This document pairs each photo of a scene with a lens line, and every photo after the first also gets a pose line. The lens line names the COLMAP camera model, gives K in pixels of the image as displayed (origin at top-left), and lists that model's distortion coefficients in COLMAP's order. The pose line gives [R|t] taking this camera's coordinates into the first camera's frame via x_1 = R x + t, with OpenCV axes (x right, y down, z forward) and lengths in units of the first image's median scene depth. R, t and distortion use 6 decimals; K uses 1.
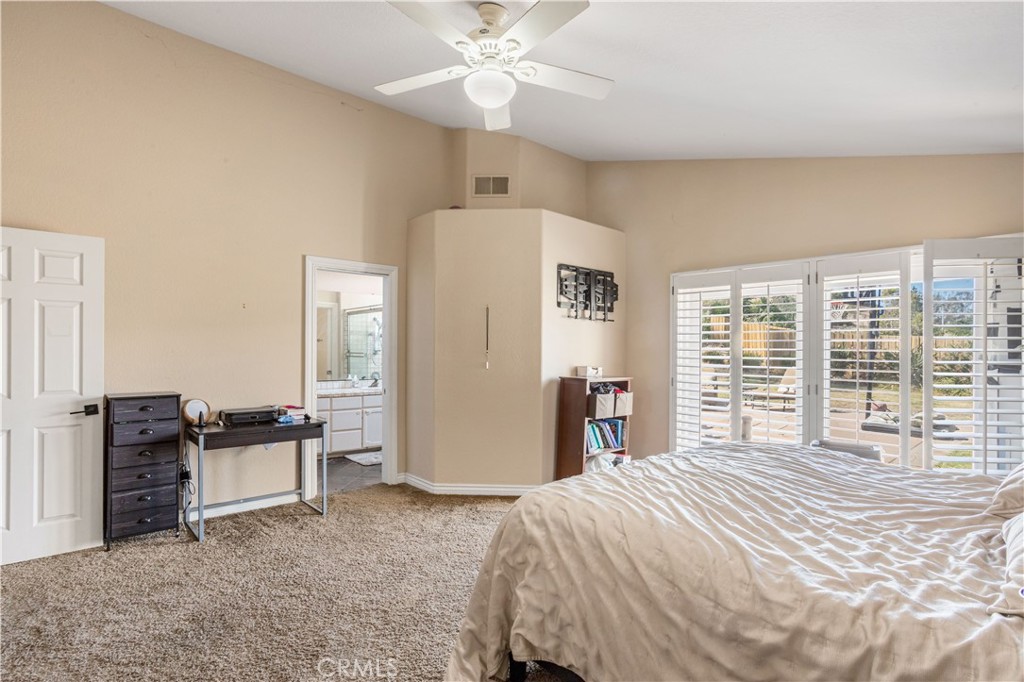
lens RADIAL K [[507.3, 0, 508.1], [0, 507.3, 341.3], [0, 0, 1]] dist [-0.056286, 0.035948]
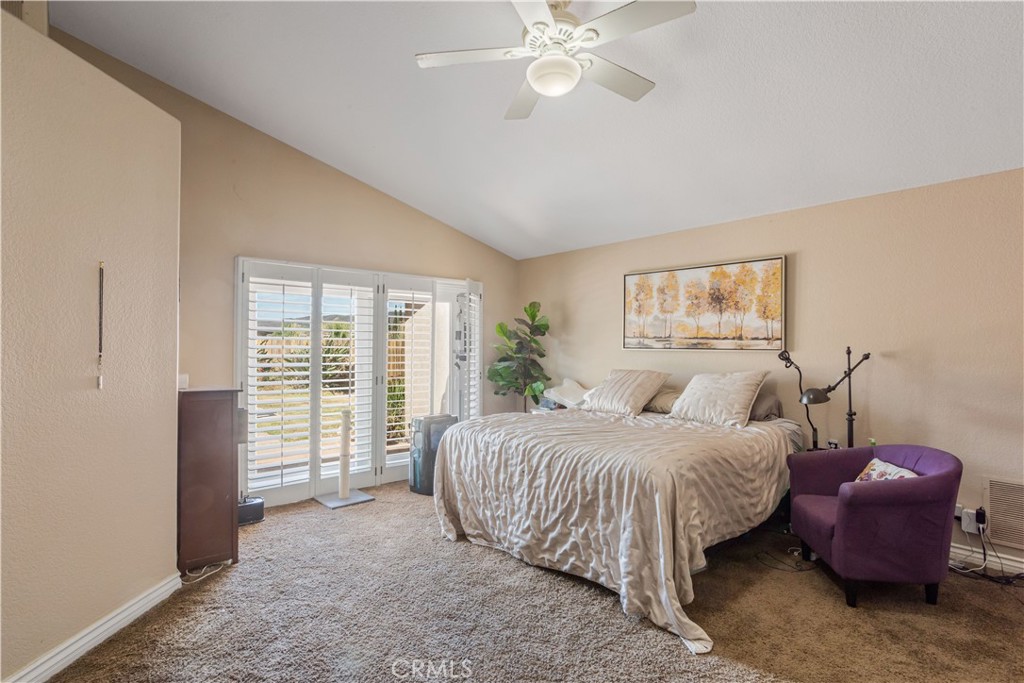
lens RADIAL K [[507.3, 0, 508.1], [0, 507.3, 341.8], [0, 0, 1]] dist [-0.056286, 0.035948]
pose [[0.015011, 0.004420, 0.999878, -0.605491], [-0.012069, 0.999918, -0.004239, 0.004653], [-0.999814, -0.012004, 0.015063, 0.672375]]
